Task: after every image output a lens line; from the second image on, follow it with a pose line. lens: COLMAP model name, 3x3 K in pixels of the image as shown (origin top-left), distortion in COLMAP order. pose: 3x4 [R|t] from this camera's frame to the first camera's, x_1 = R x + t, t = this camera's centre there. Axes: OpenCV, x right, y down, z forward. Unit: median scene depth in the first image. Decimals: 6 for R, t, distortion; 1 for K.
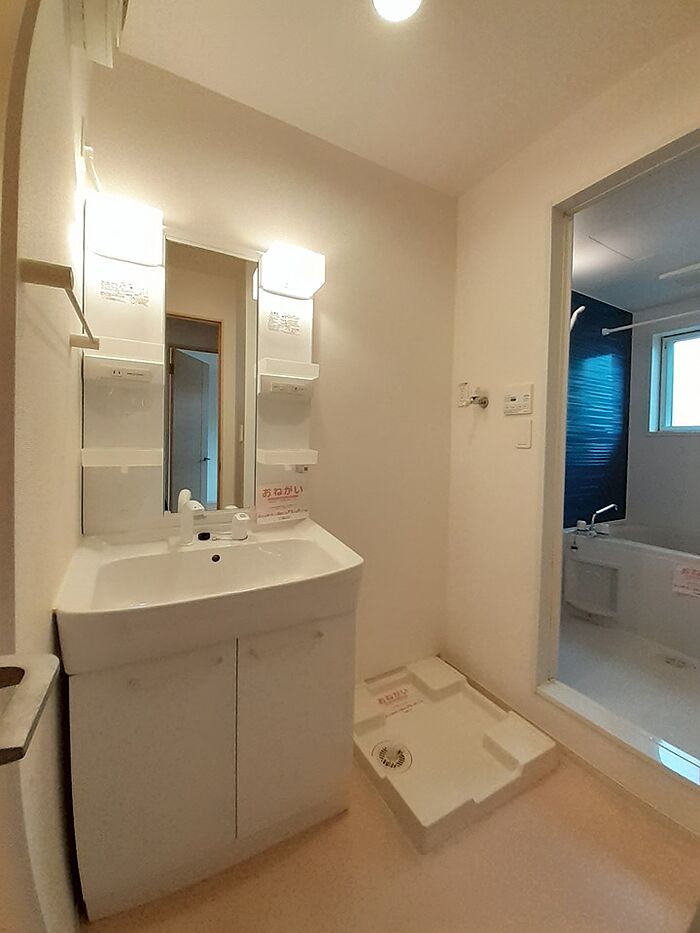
lens RADIAL K [[375.1, 0, 348.9], [0, 375.1, 447.5], [0, 0, 1]] dist [0.000670, -0.000084]
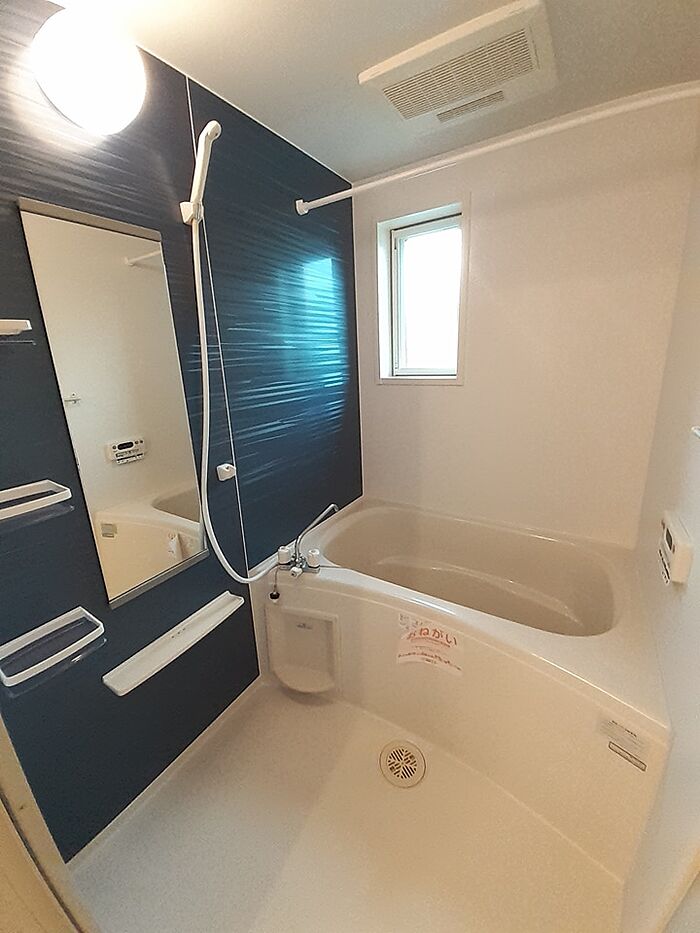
lens RADIAL K [[375.1, 0, 348.9], [0, 375.1, 447.5], [0, 0, 1]] dist [0.000670, -0.000084]
pose [[0.878722, -0.172434, 0.445100, 0.426922], [0.066809, 0.967722, 0.243005, -0.093319], [-0.472635, -0.183797, 0.861879, 0.415625]]
